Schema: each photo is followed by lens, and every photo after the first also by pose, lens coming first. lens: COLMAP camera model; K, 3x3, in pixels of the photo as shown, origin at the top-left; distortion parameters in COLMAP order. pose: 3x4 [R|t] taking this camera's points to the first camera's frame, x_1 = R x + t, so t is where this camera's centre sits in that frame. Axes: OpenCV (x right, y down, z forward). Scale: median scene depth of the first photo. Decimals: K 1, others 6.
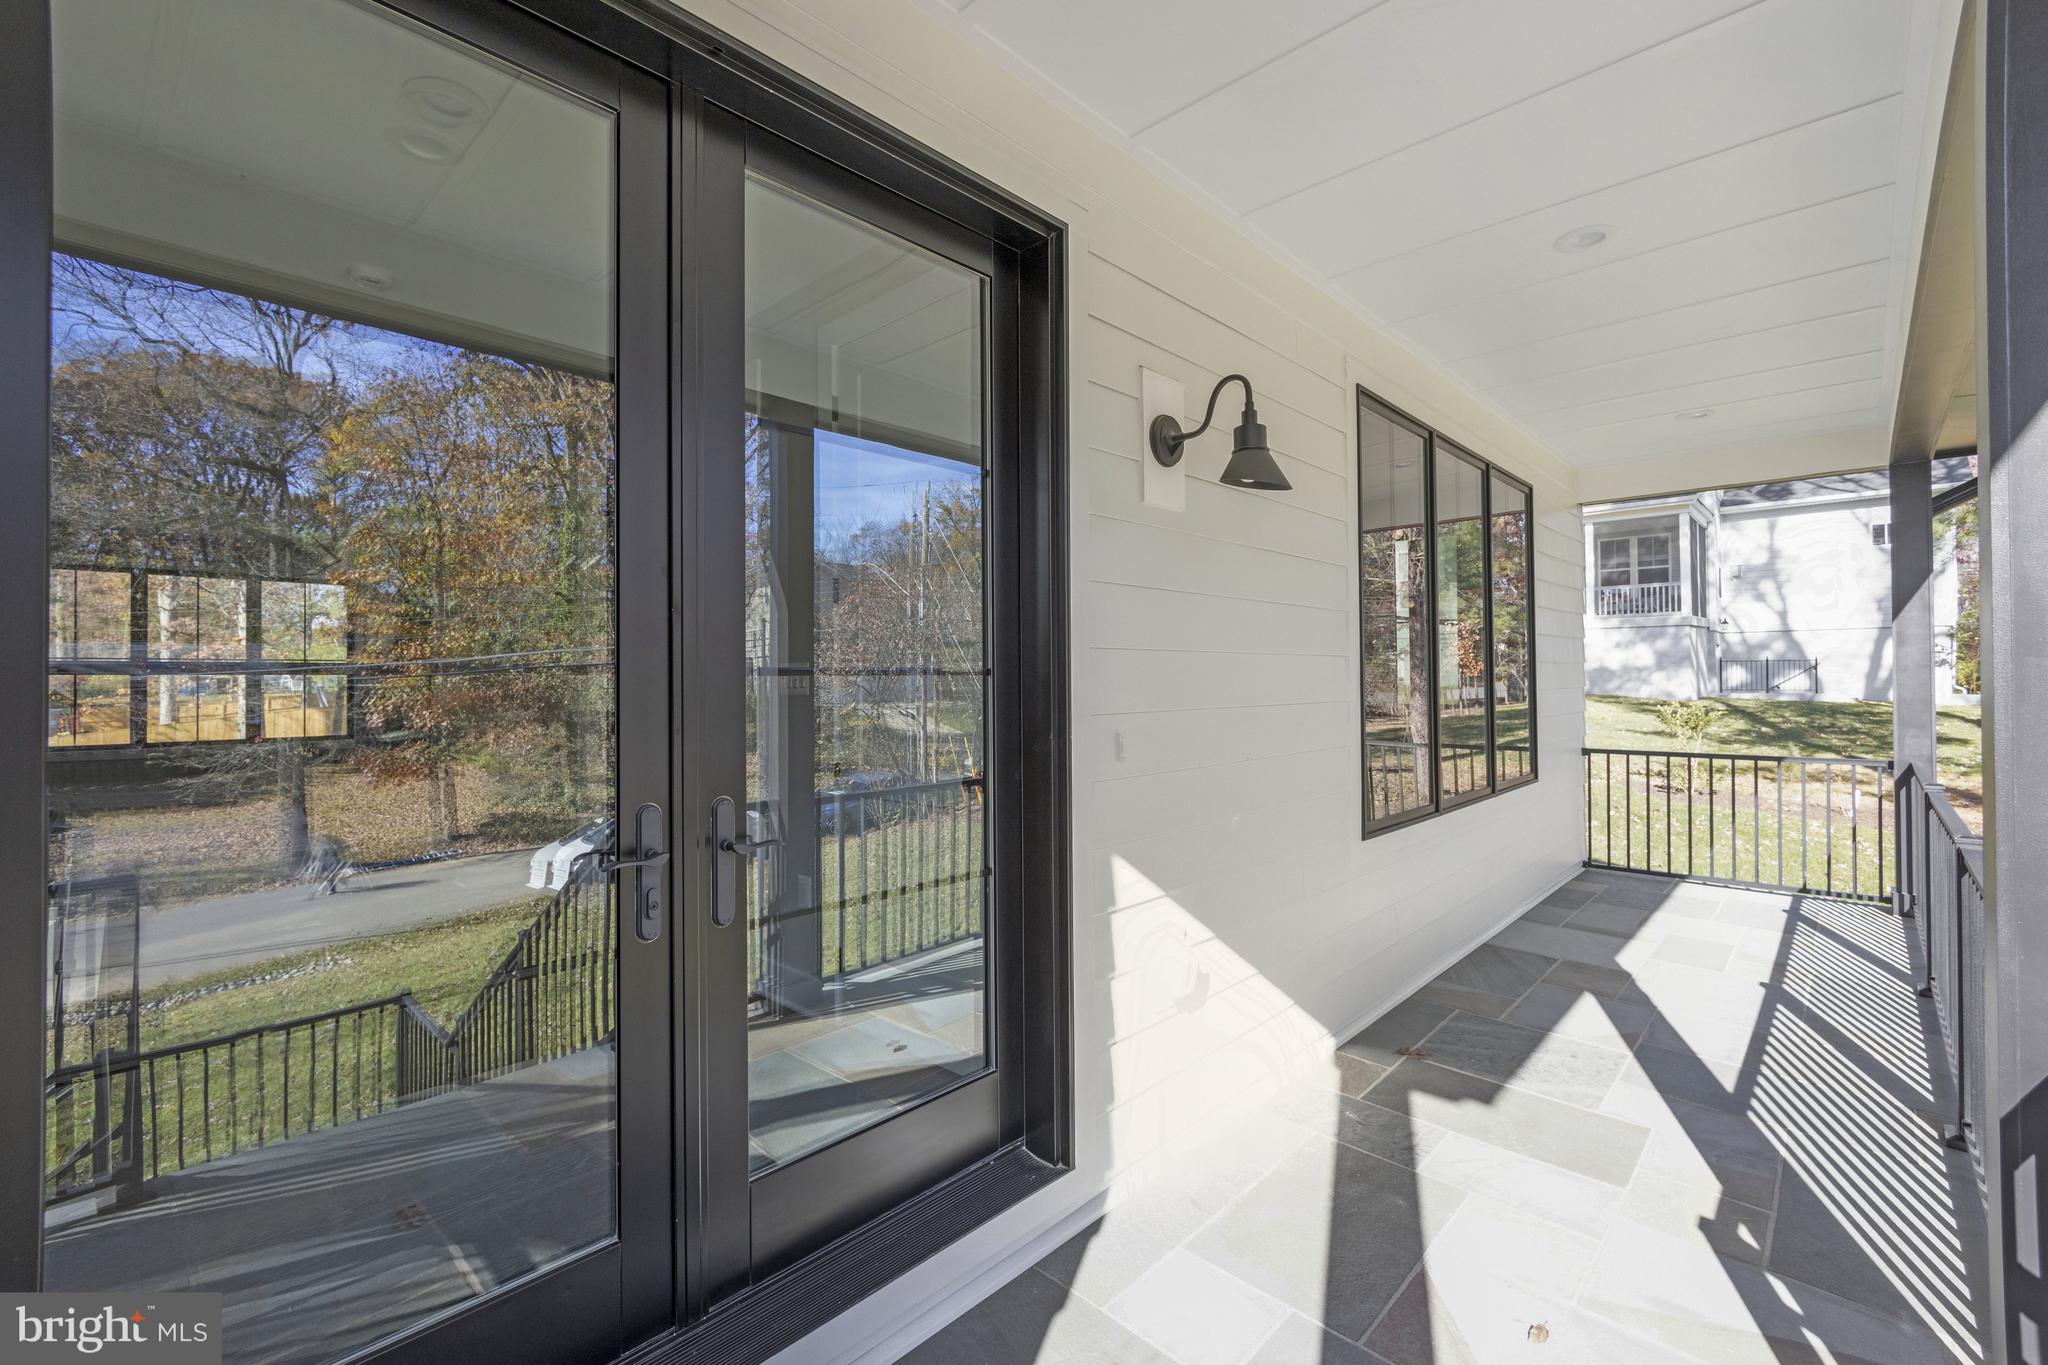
lens RADIAL K [[860.1, 0, 1024.0], [0, 860.1, 682.5], [0, 0, 1]] dist [-0.001061, -0.000237]
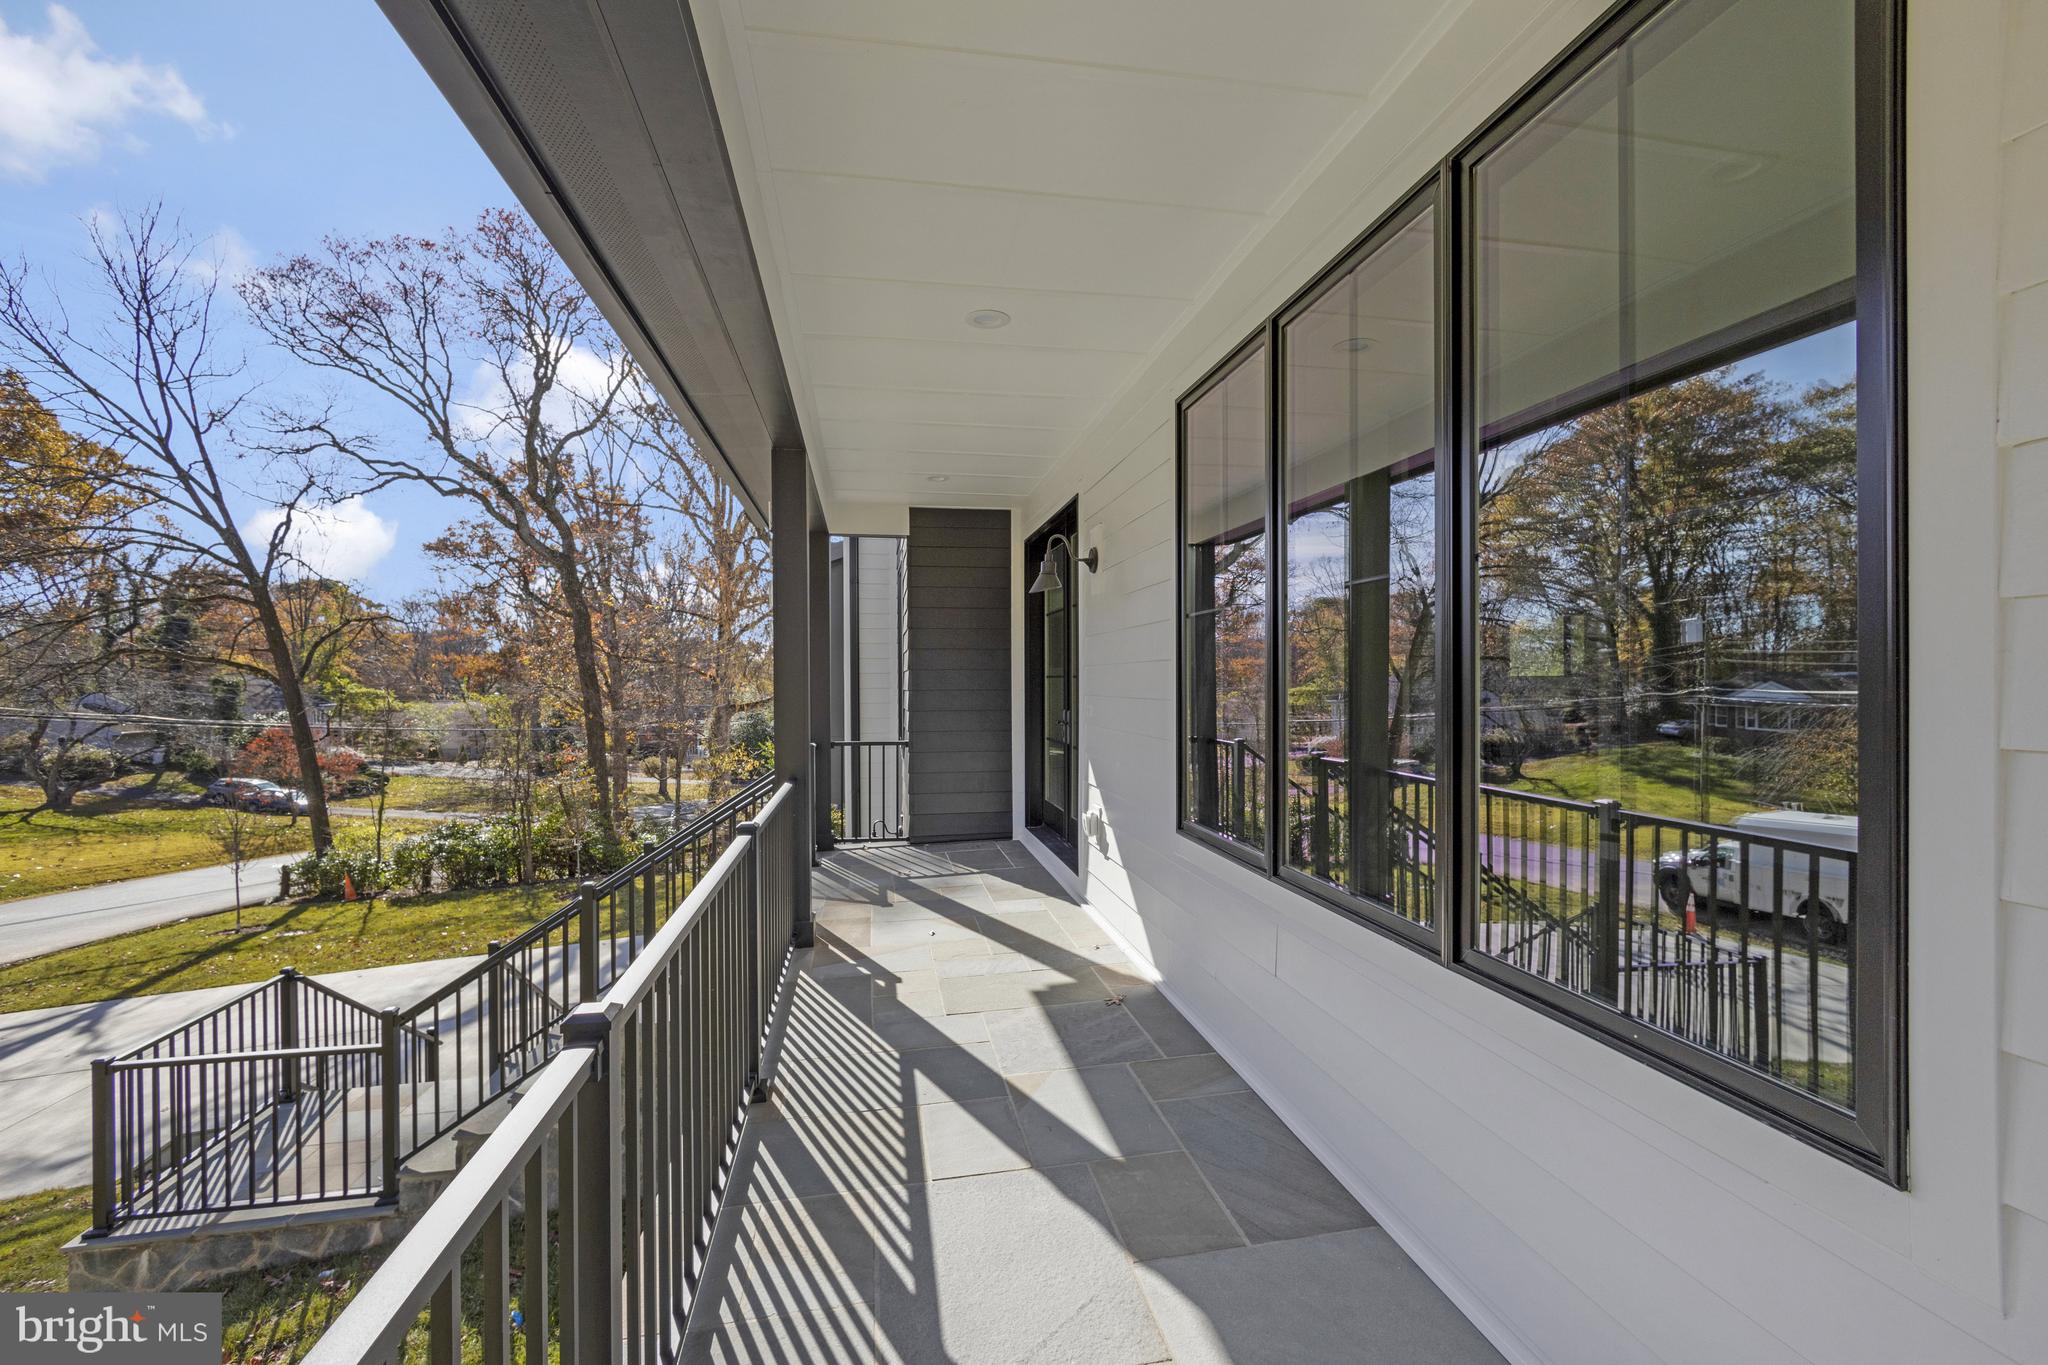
lens RADIAL K [[913.4, 0, 1024.0], [0, 913.4, 682.5], [0, 0, 1]] dist [-0.001090, -0.000177]
pose [[-0.592162, 0.007075, -0.805788, 1.609379], [0.013618, 0.999907, -0.001229, 0.002072], [0.805704, -0.011701, -0.592203, 1.739144]]
